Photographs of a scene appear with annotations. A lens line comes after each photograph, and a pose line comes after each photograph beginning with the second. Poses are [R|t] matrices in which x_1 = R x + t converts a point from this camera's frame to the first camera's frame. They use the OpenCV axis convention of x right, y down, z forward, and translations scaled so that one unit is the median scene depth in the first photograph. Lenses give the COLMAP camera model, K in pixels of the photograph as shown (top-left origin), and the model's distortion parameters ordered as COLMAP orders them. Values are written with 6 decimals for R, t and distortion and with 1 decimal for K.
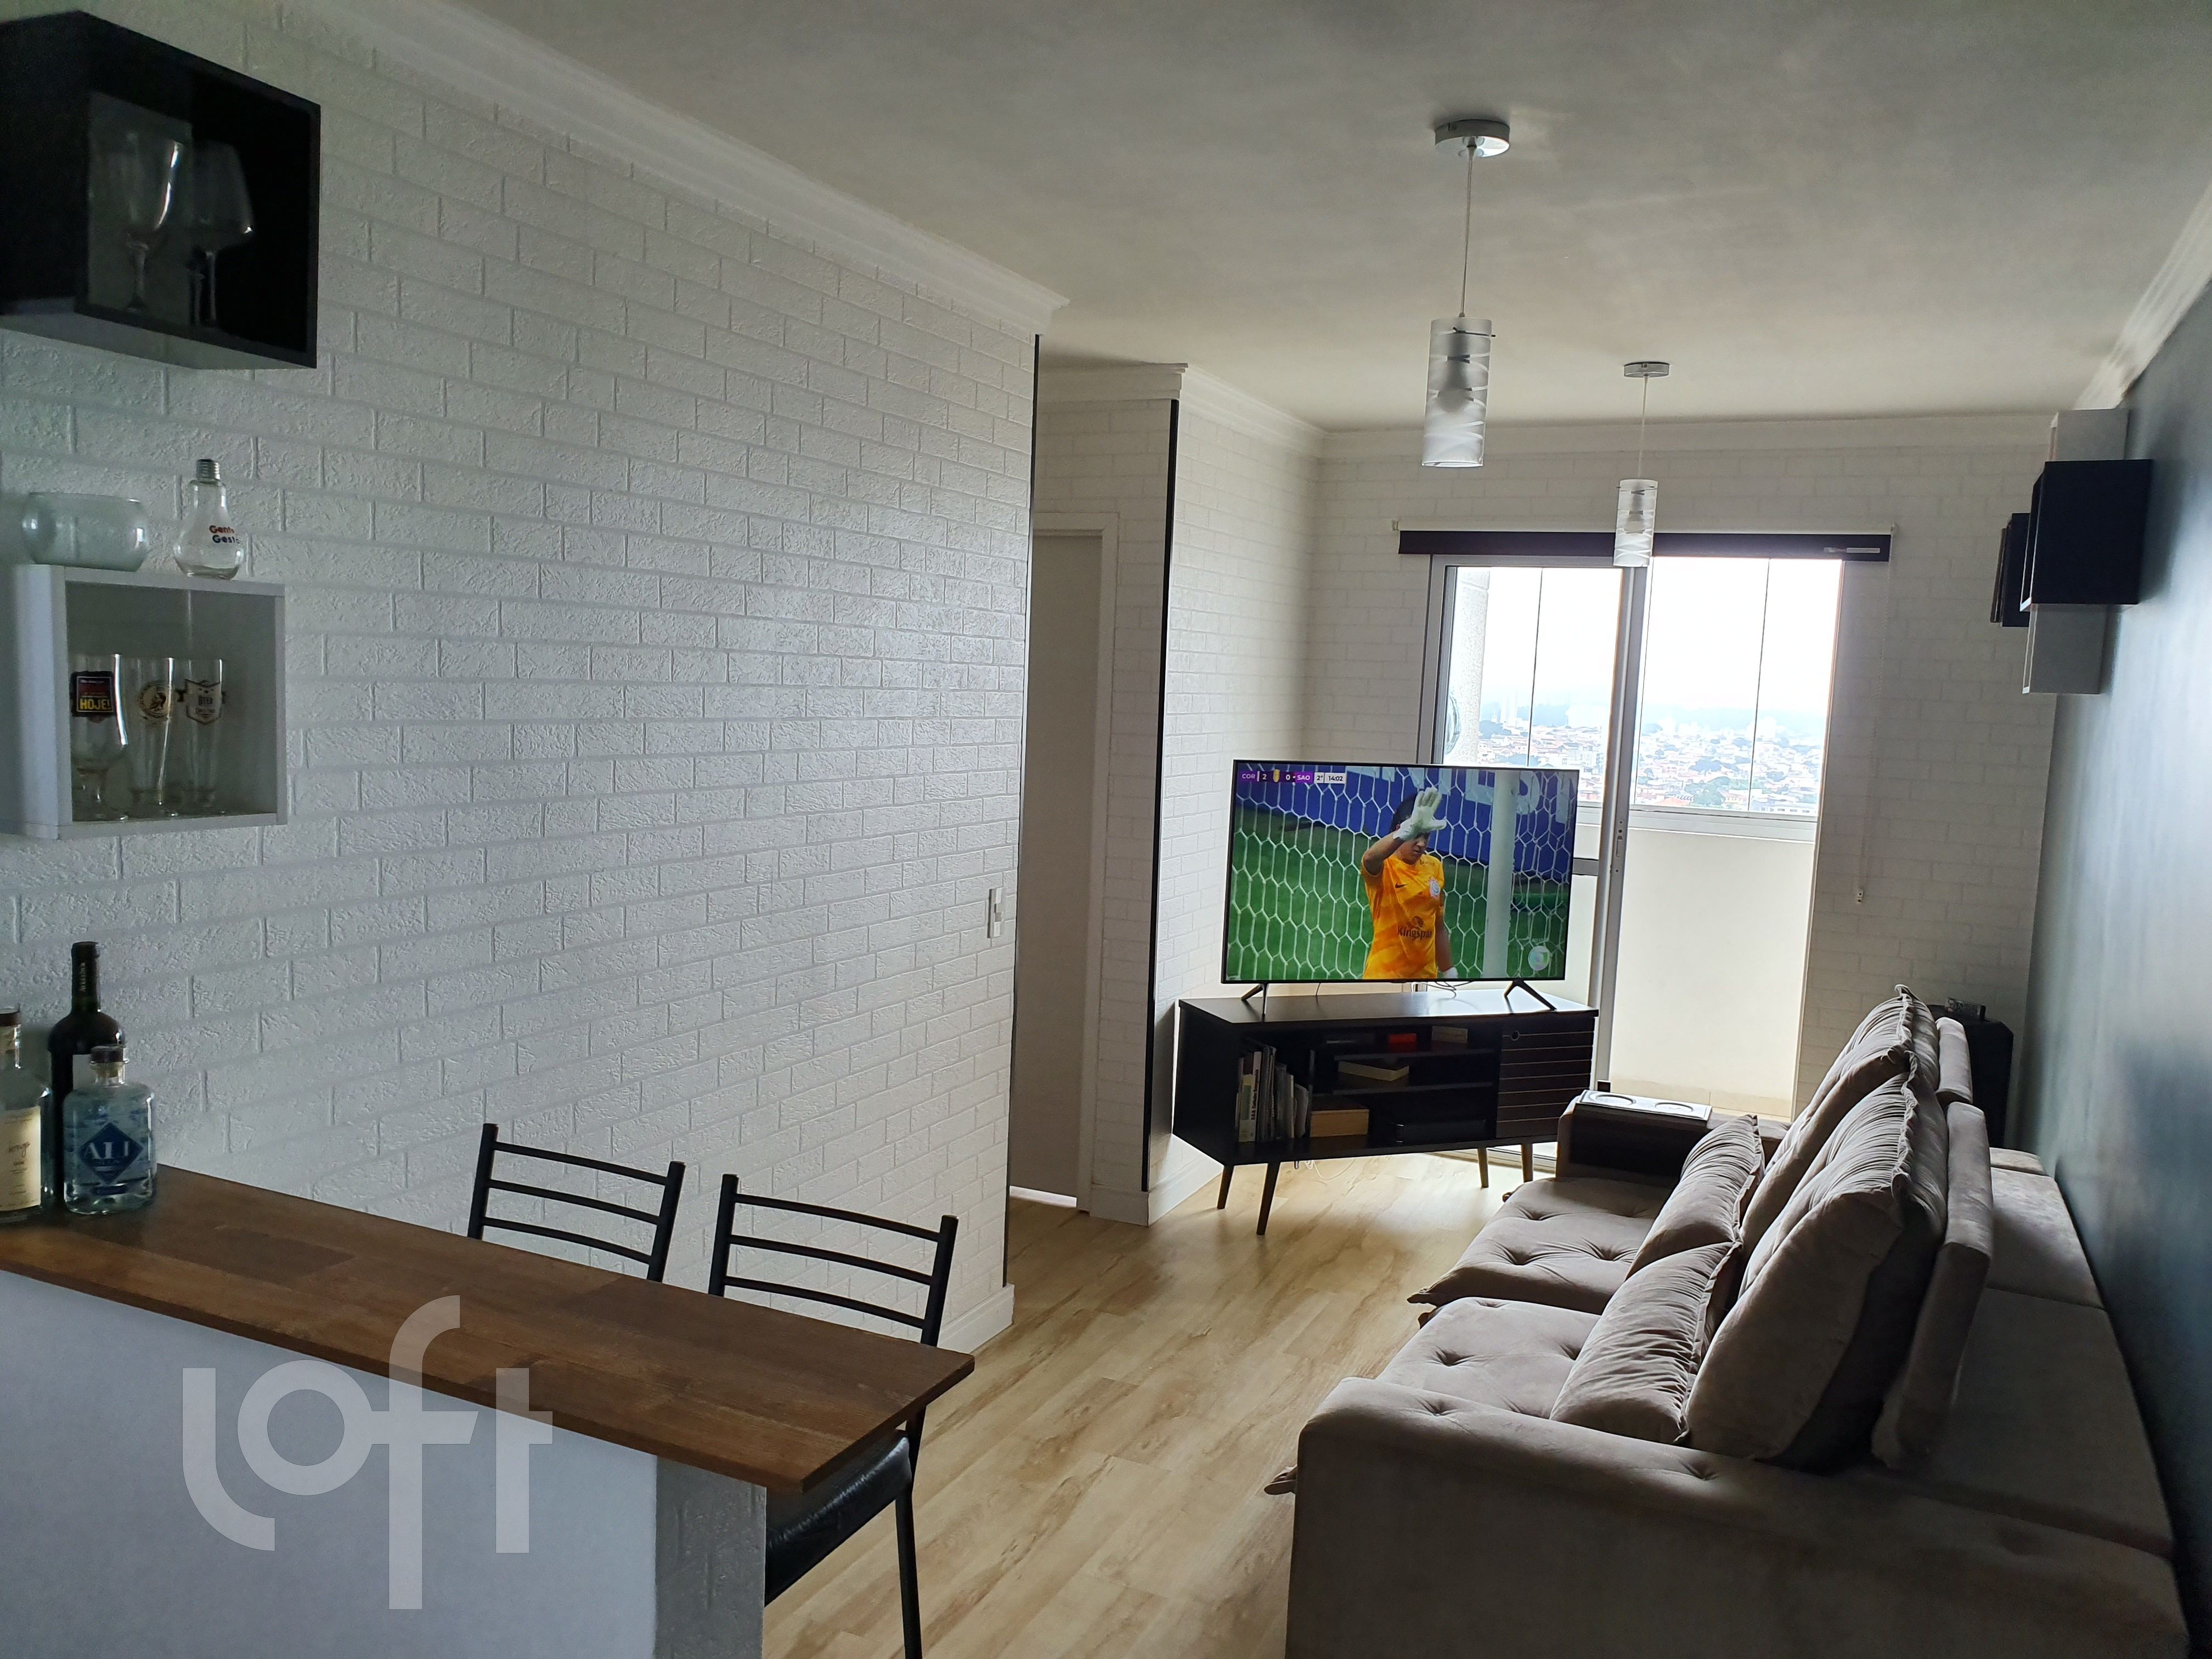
lens RADIAL K [[1731.3, 0, 1101.3], [0, 1731.3, 831.6], [0, 0, 1]] dist [0.031654, -0.016475]
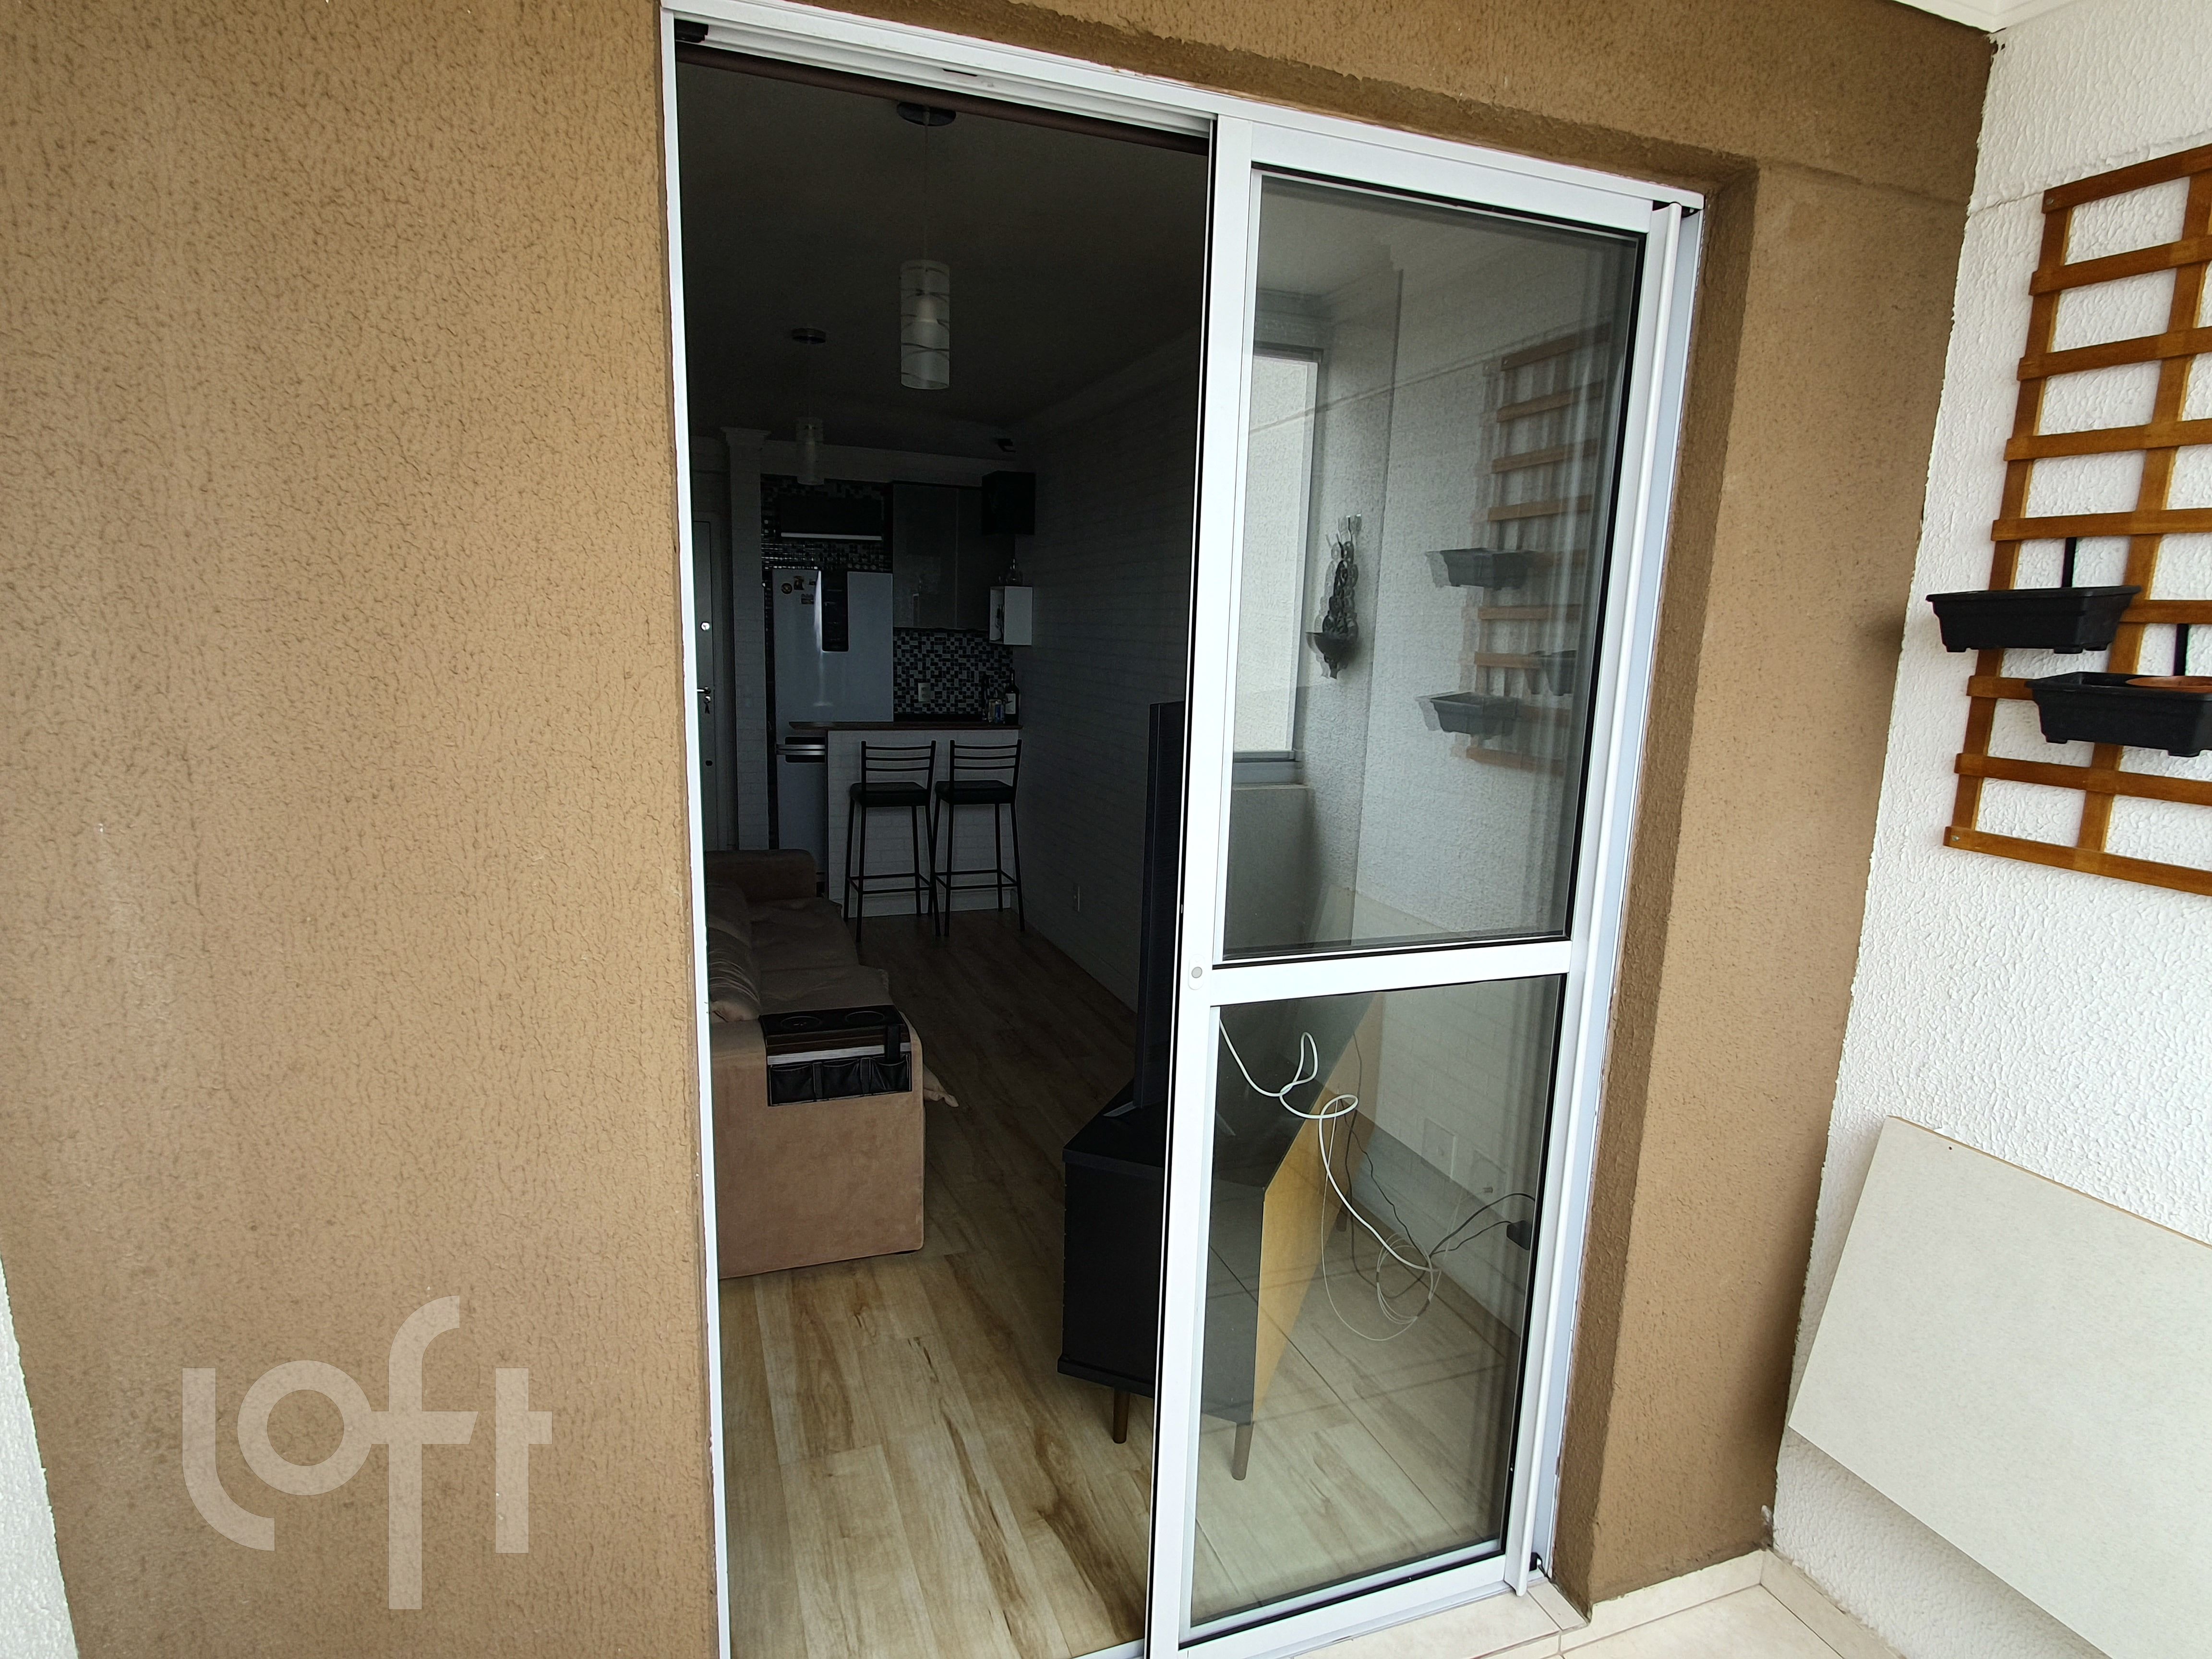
lens RADIAL K [[1170.4, 0, 1098.3], [0, 1170.4, 842.5], [0, 0, 1]] dist [-0.003999, -0.002190]
pose [[-0.708326, 0.066640, -0.702732, 0.823702], [-0.128765, 0.966632, 0.221456, -0.115706], [0.694041, 0.247350, -0.676110, 1.917584]]
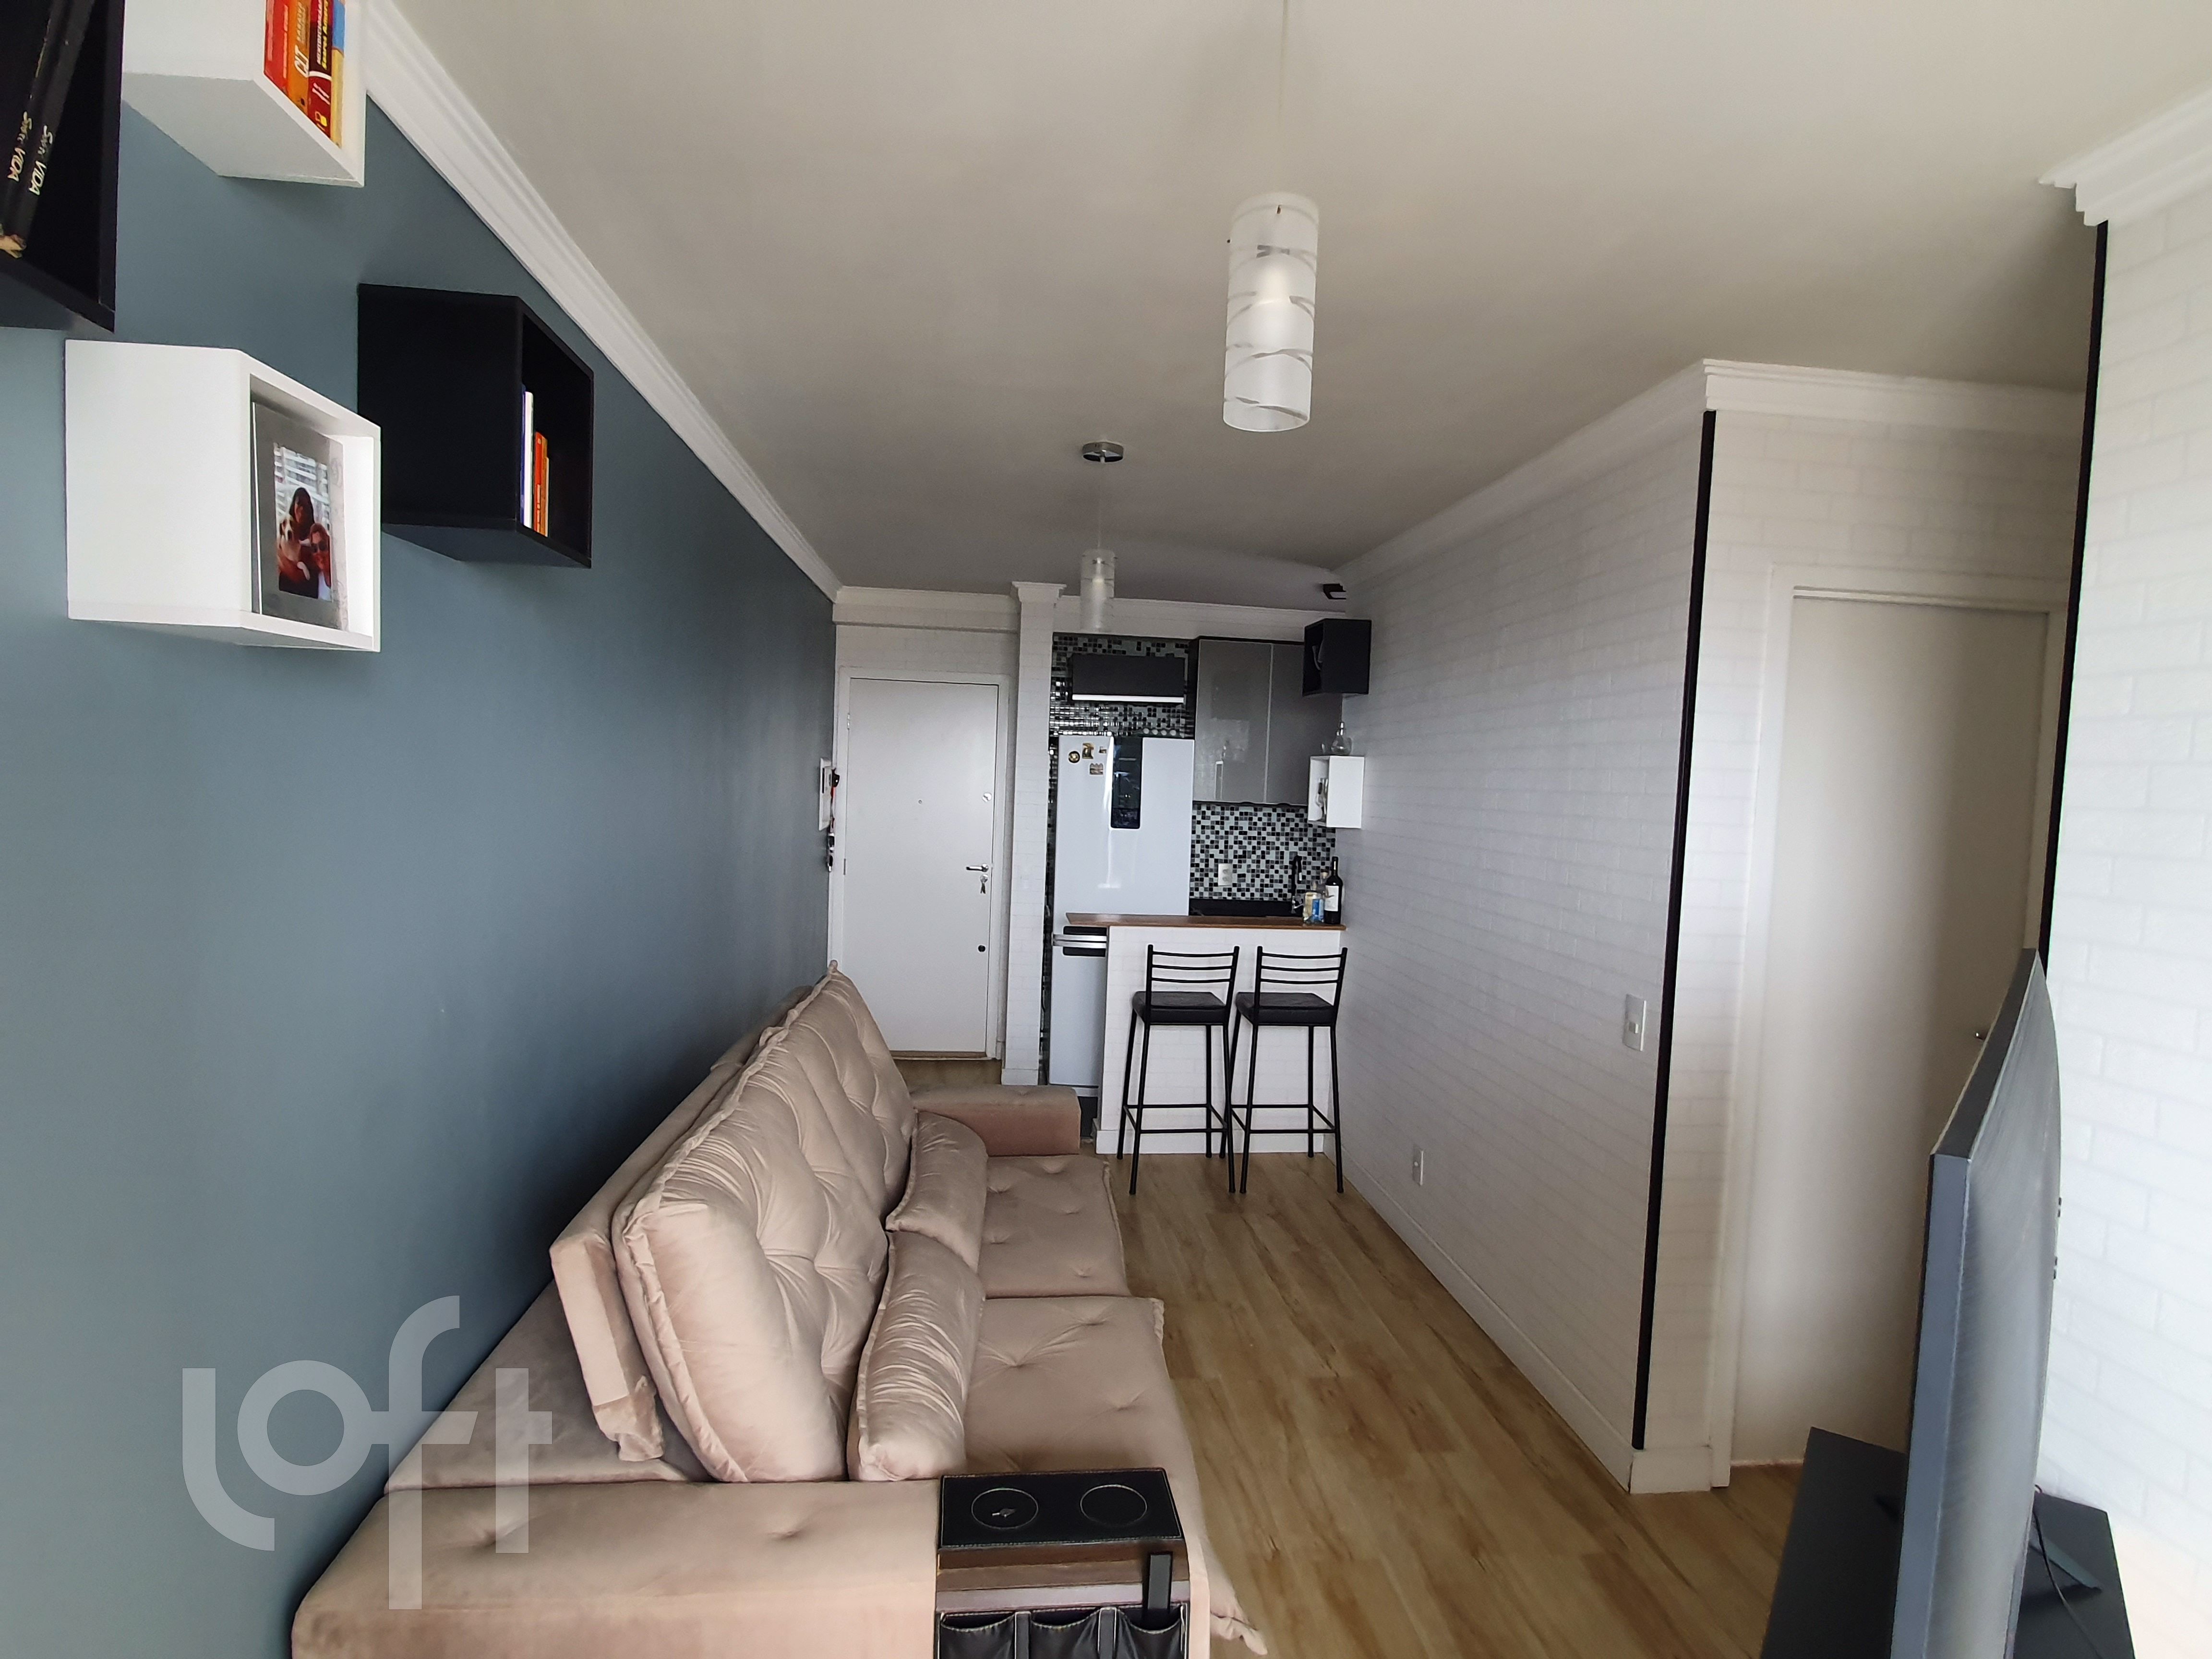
lens RADIAL K [[1170.4, 0, 1118.4], [0, 1170.4, 841.9], [0, 0, 1]] dist [-0.003999, -0.002190]
pose [[-0.851778, -0.044236, -0.522032, 0.633899], [-0.123572, 0.985279, 0.118136, -0.114042], [0.509121, 0.165134, -0.844705, 1.643752]]
